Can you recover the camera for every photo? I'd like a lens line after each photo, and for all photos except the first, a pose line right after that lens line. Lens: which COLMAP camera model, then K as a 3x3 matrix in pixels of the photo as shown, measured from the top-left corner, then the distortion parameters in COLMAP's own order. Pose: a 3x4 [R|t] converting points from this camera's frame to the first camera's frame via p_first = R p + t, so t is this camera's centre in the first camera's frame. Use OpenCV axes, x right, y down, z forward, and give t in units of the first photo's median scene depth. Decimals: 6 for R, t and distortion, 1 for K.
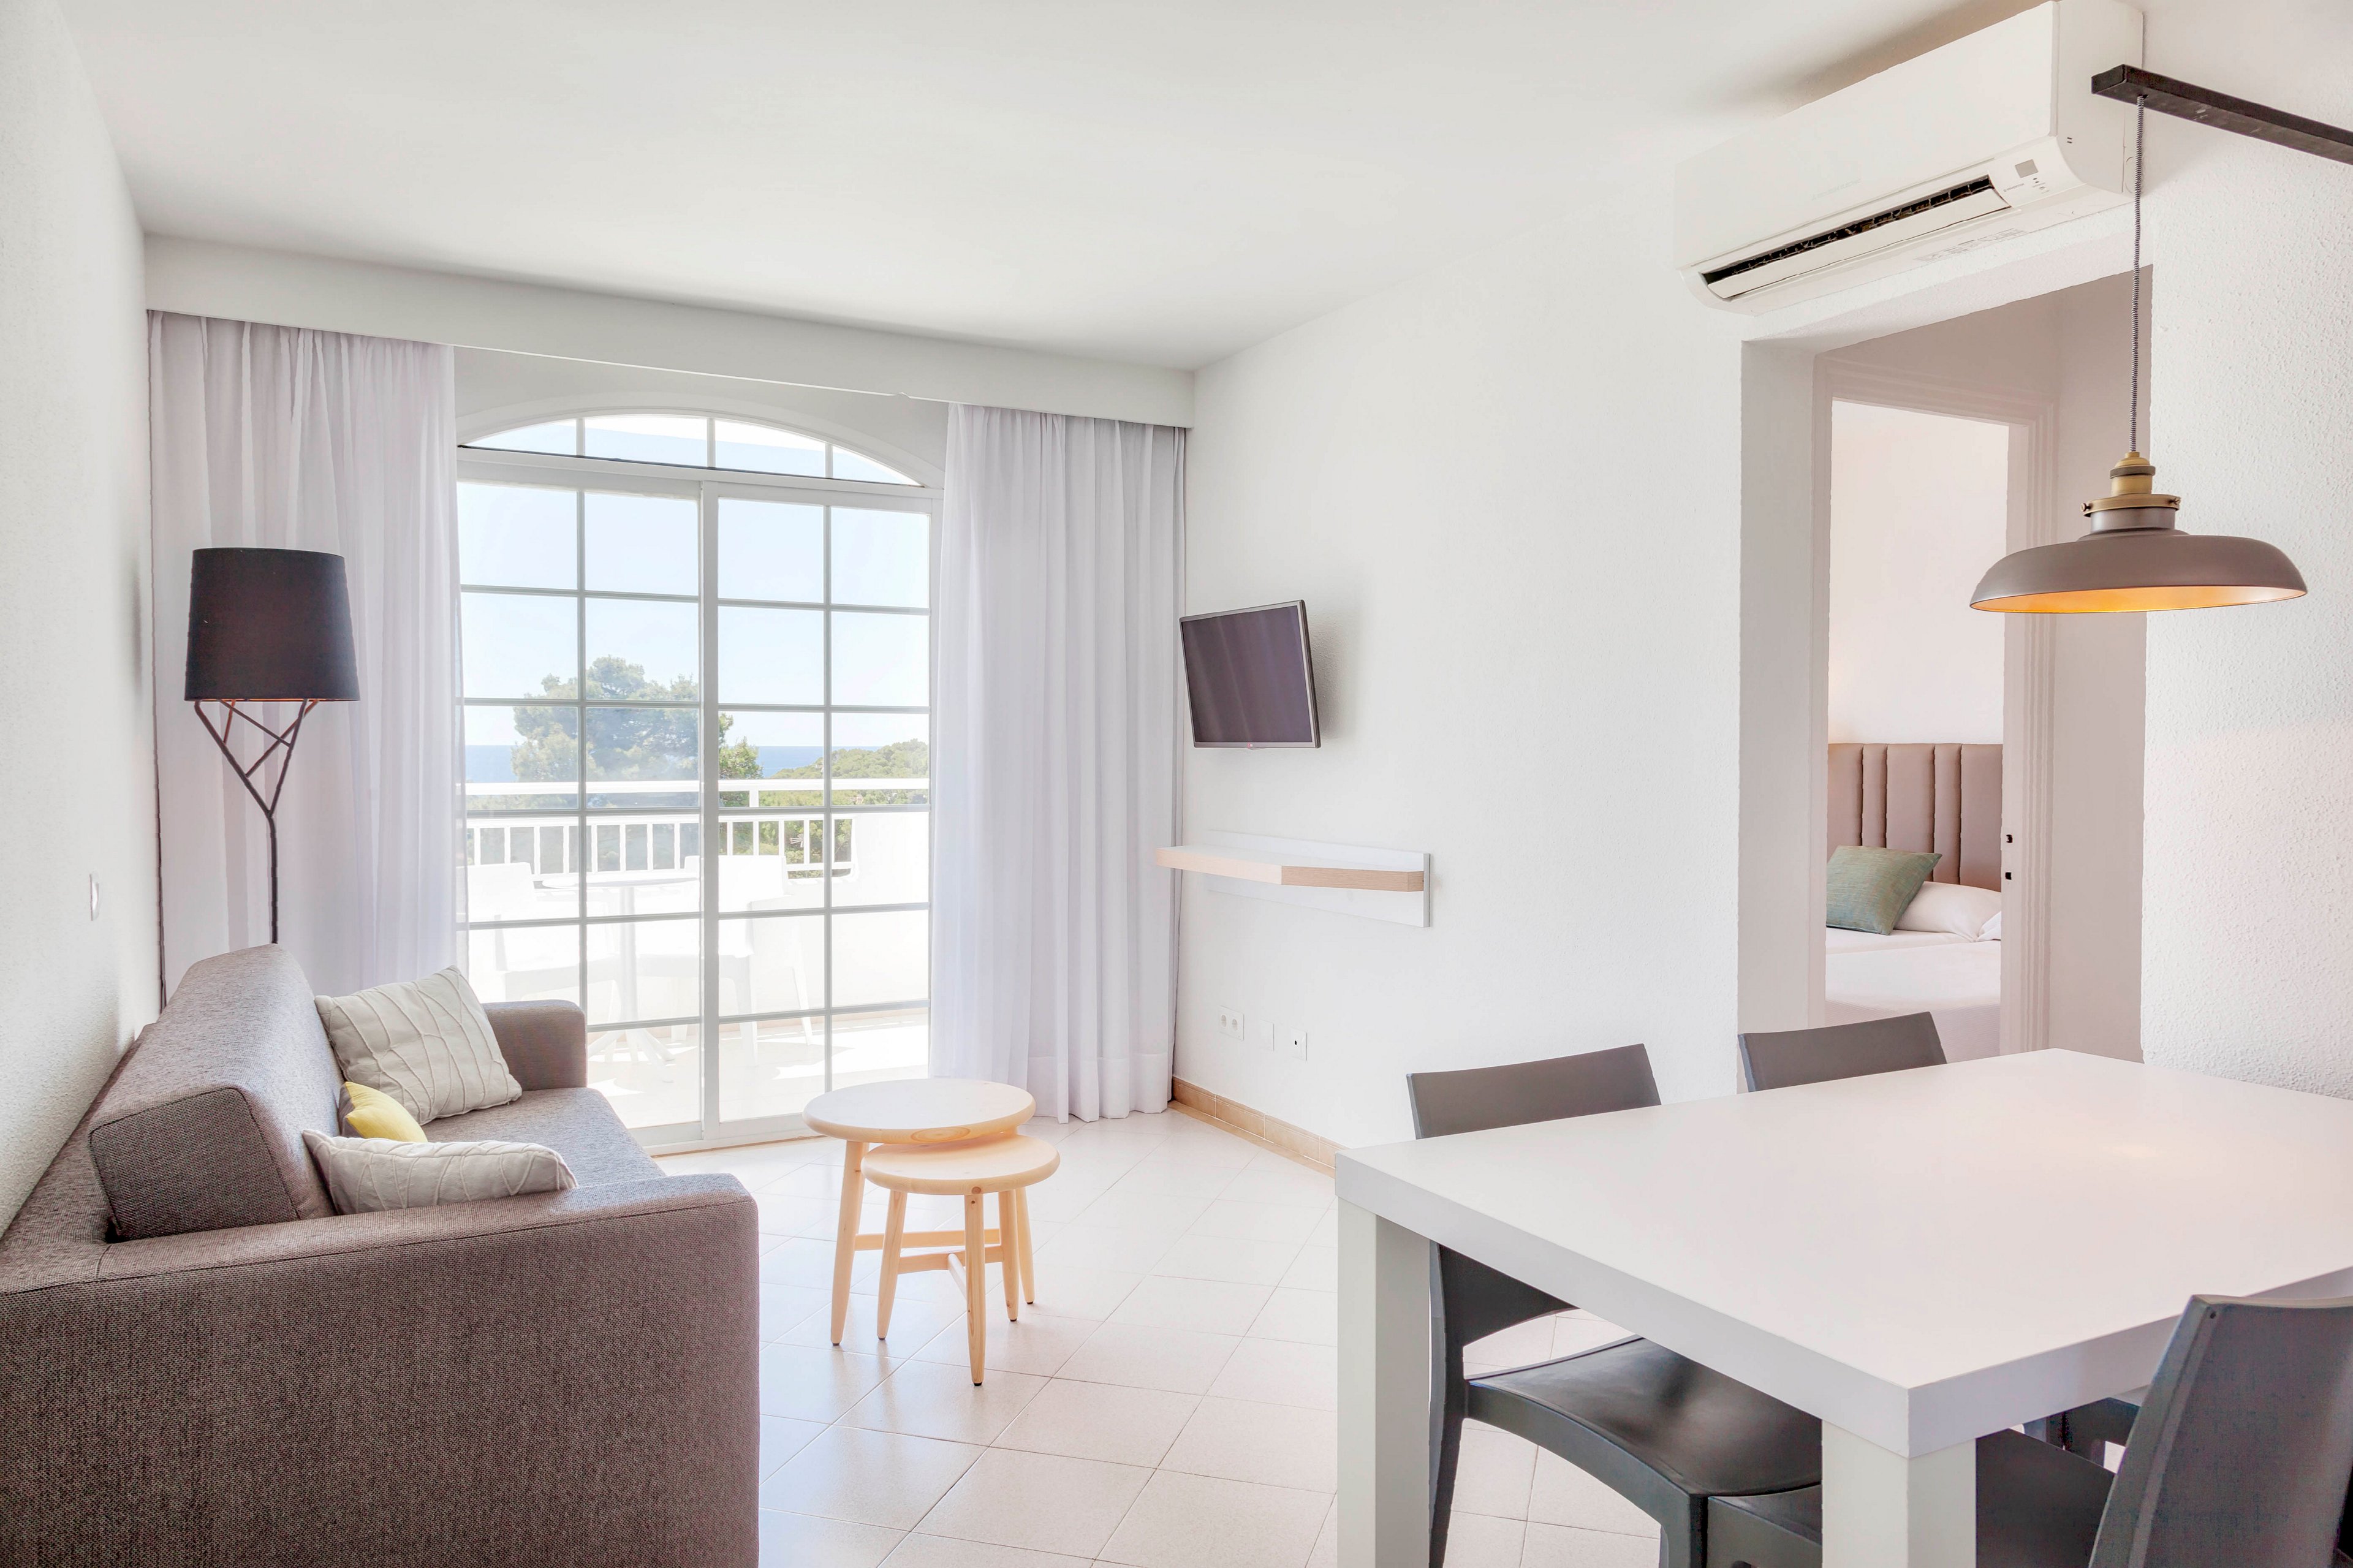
lens RADIAL K [[1594.7, 0, 1176.5], [0, 1594.7, 784.0], [0, 0, 1]] dist [0.018458, 0.000319]
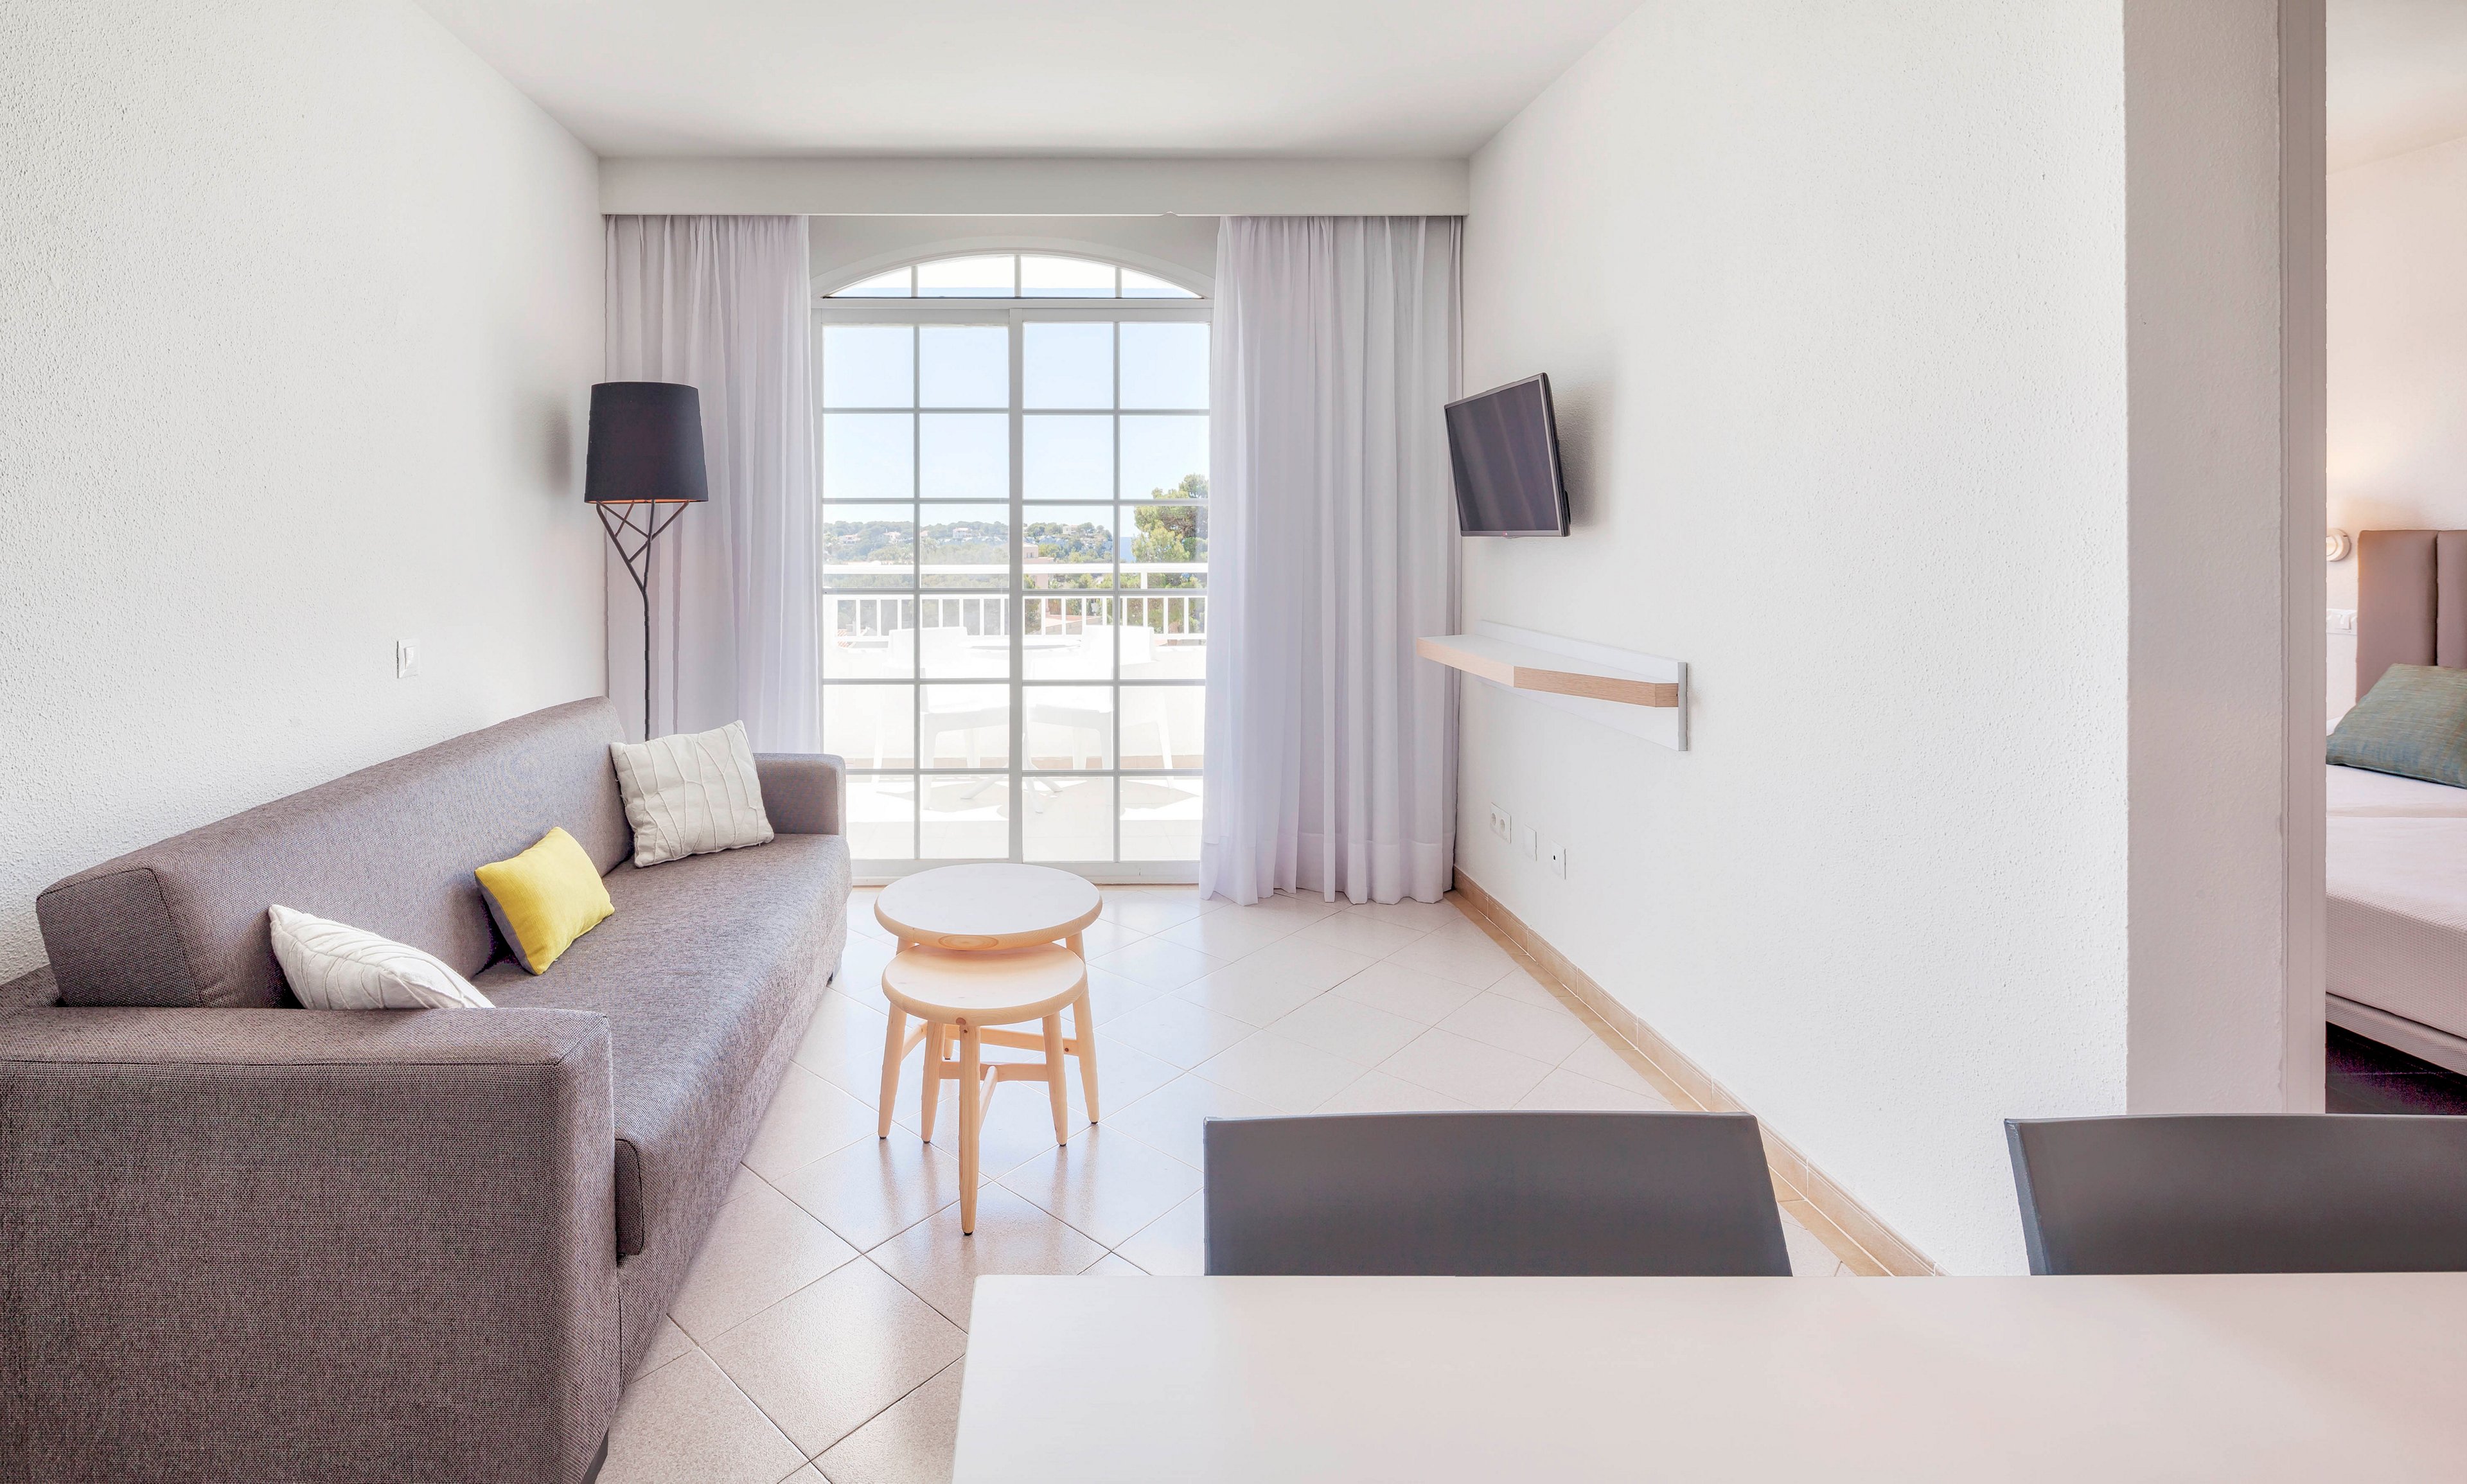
lens RADIAL K [[1026.8, 0, 1234.0], [0, 1026.8, 540.1], [0, 0, 1]] dist [0.000973, 0.000141]
pose [[0.890320, -0.000785, -0.455335, 0.192733], [-0.008008, 0.999817, -0.017382, -0.009289], [0.455265, 0.019122, 0.890151, 0.414404]]
